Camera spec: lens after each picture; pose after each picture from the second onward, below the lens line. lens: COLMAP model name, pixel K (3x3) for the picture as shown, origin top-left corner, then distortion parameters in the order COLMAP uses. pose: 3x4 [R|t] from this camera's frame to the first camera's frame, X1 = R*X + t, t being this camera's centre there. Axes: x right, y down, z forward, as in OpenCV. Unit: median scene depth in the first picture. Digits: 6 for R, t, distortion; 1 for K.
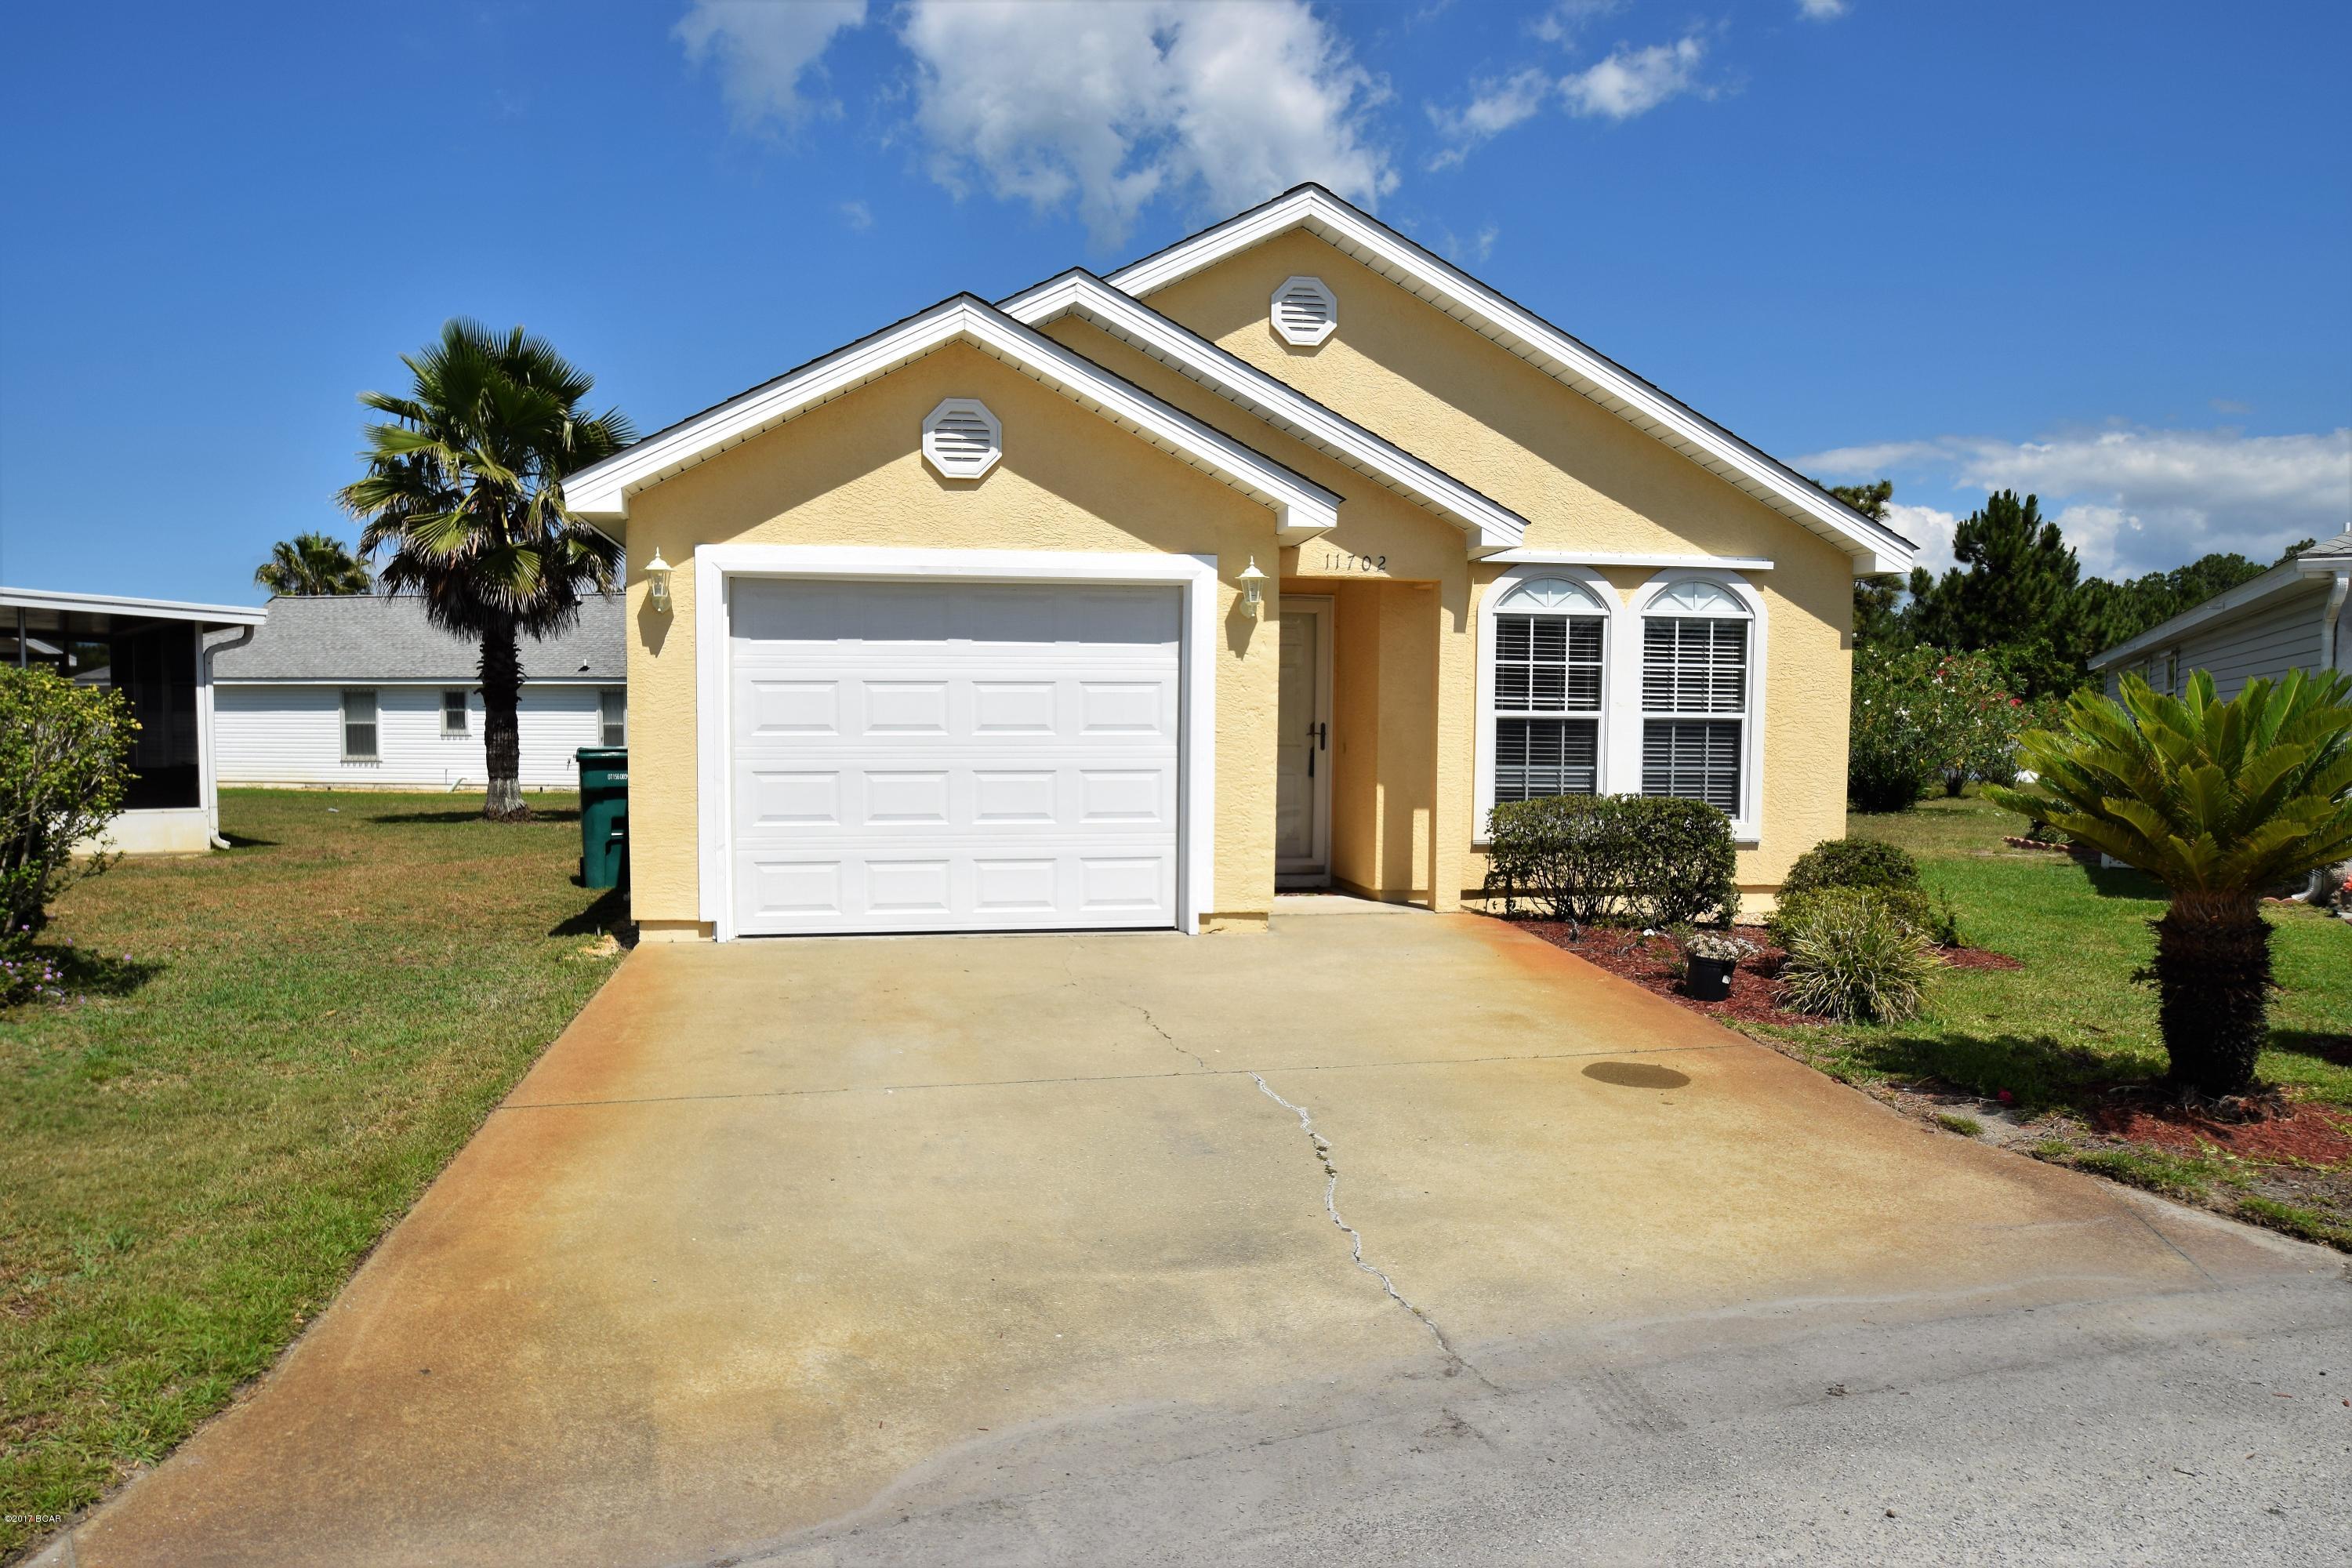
lens RADIAL K [[1635.1, 0, 1175.7], [0, 1635.1, 832.7], [0, 0, 1]] dist [-0.039885, -0.000050]
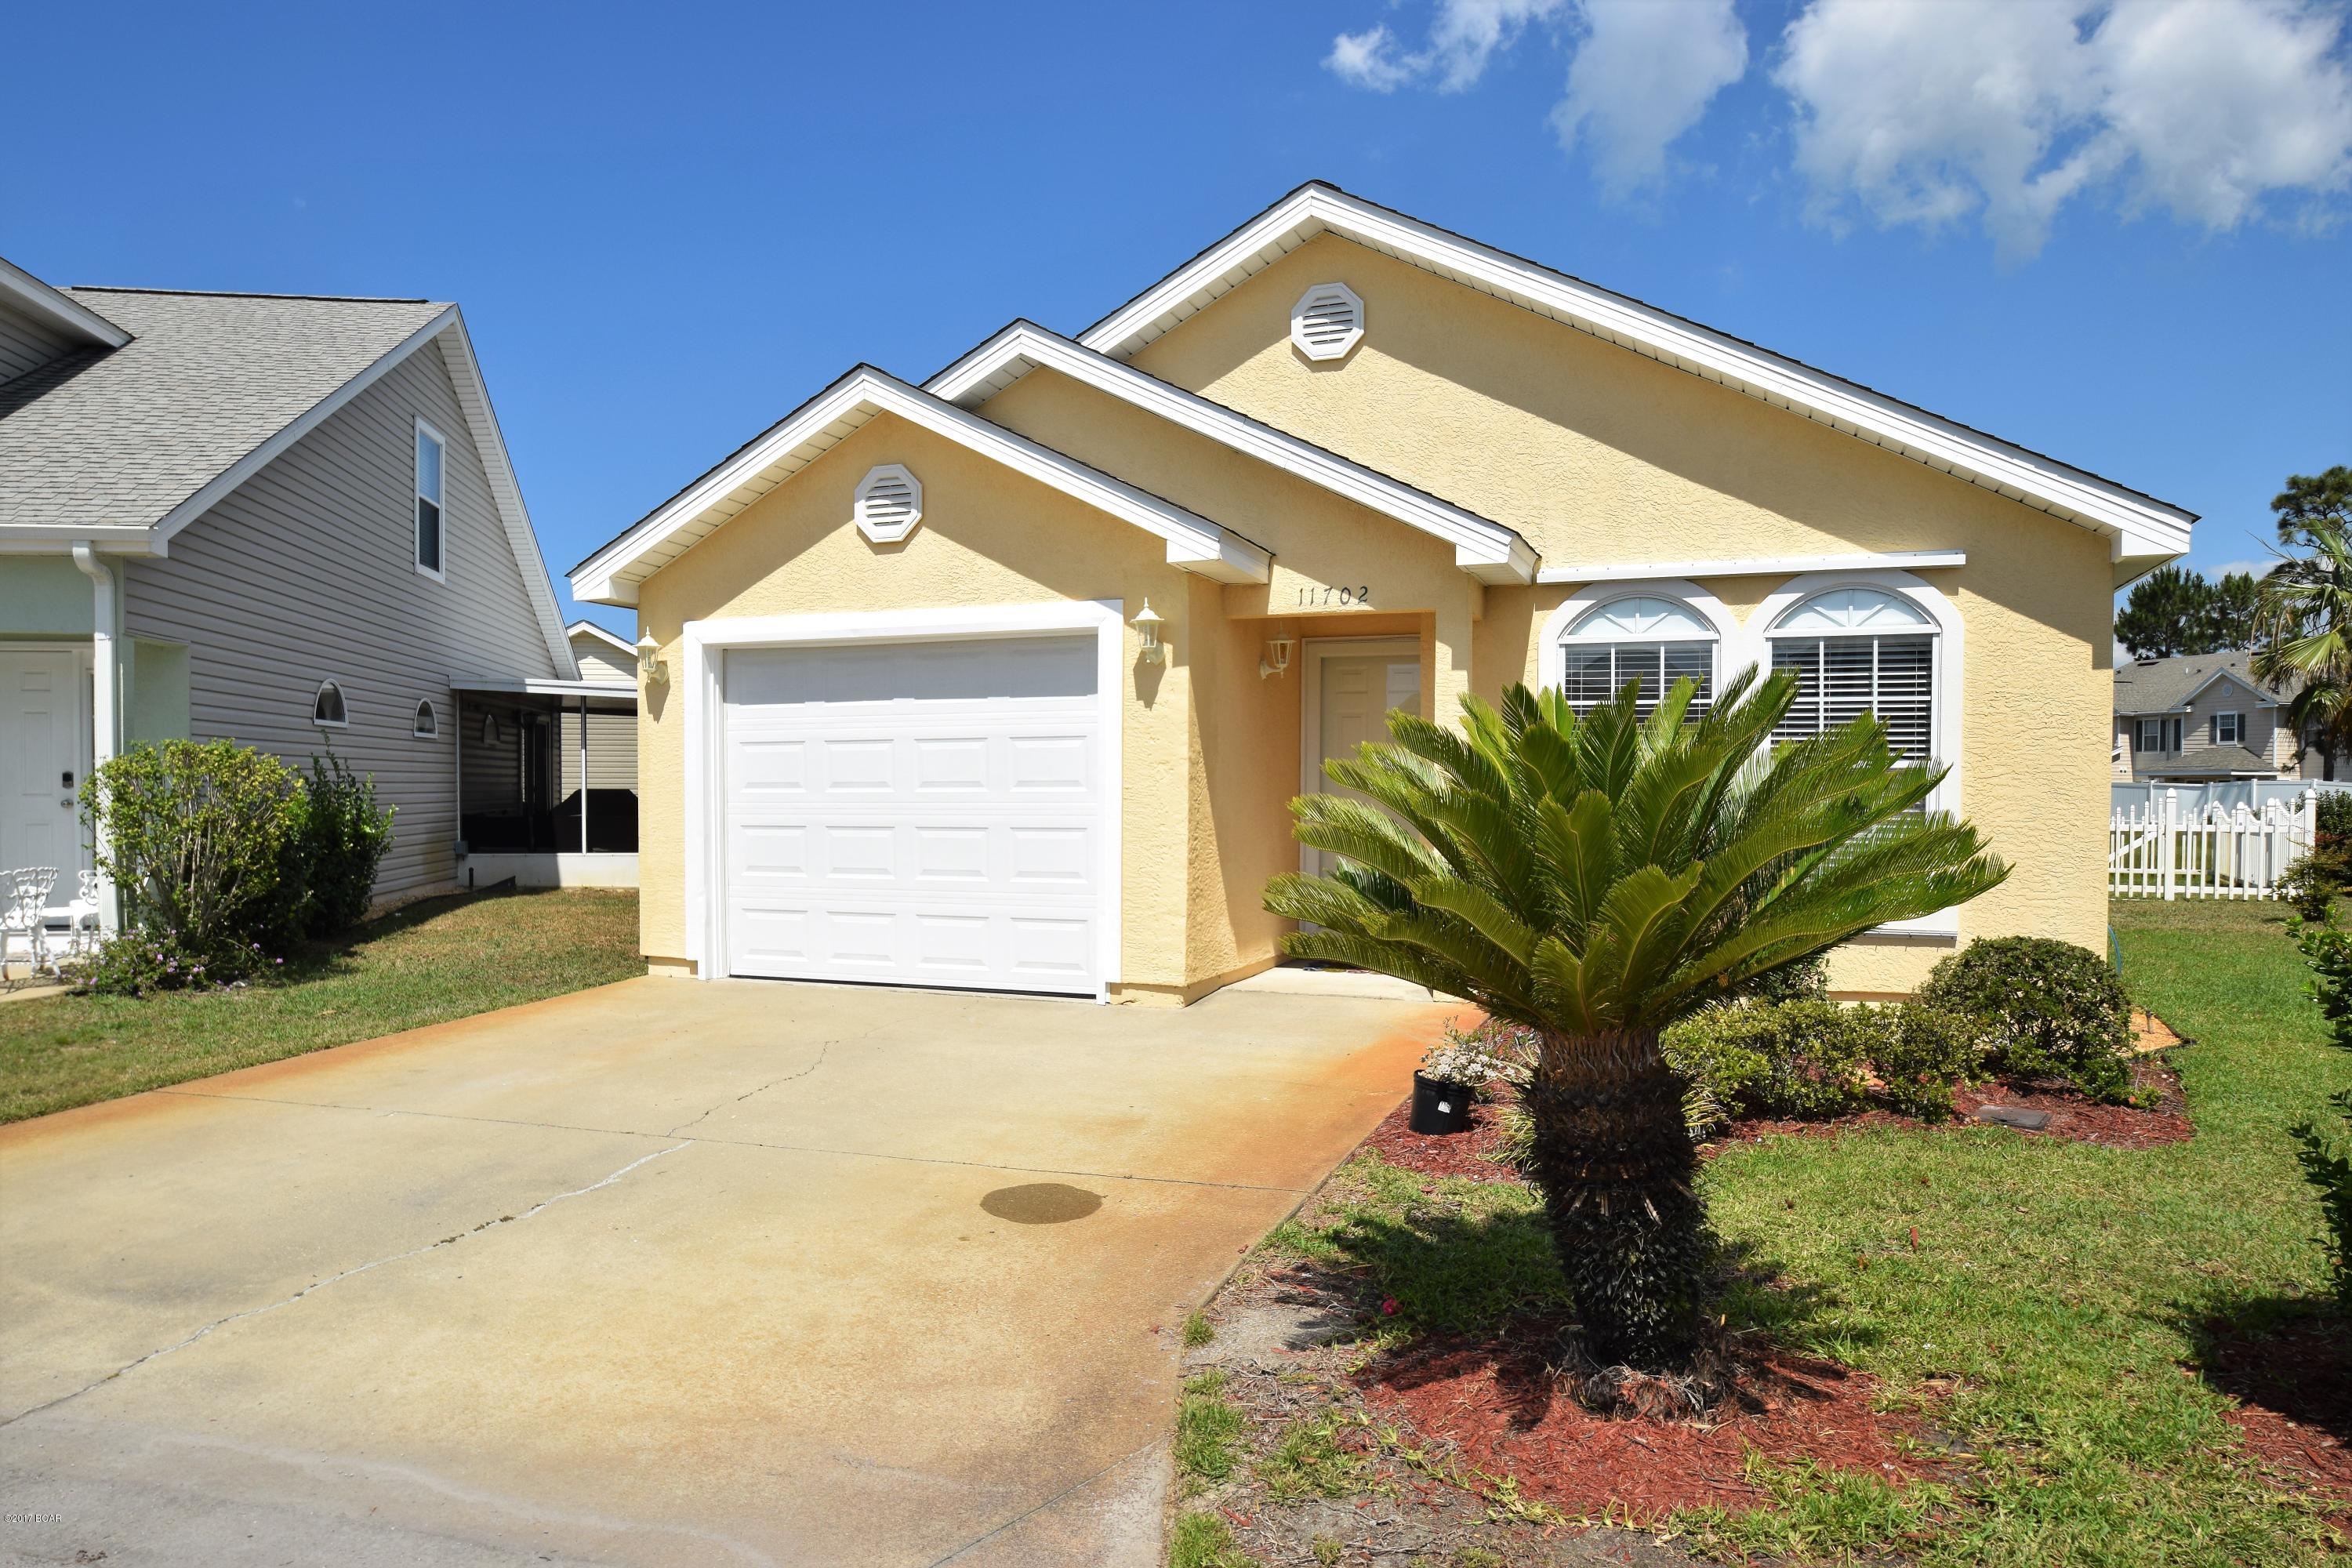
lens RADIAL K [[1596.9, 0, 1140.3], [0, 1596.9, 828.3], [0, 0, 1]] dist [-0.047711, 0.032871]
pose [[0.835902, 0.010546, -0.548778, 0.512082], [-0.032964, 0.998975, -0.031014, -0.010487], [0.547889, 0.044014, 0.835393, 0.237354]]
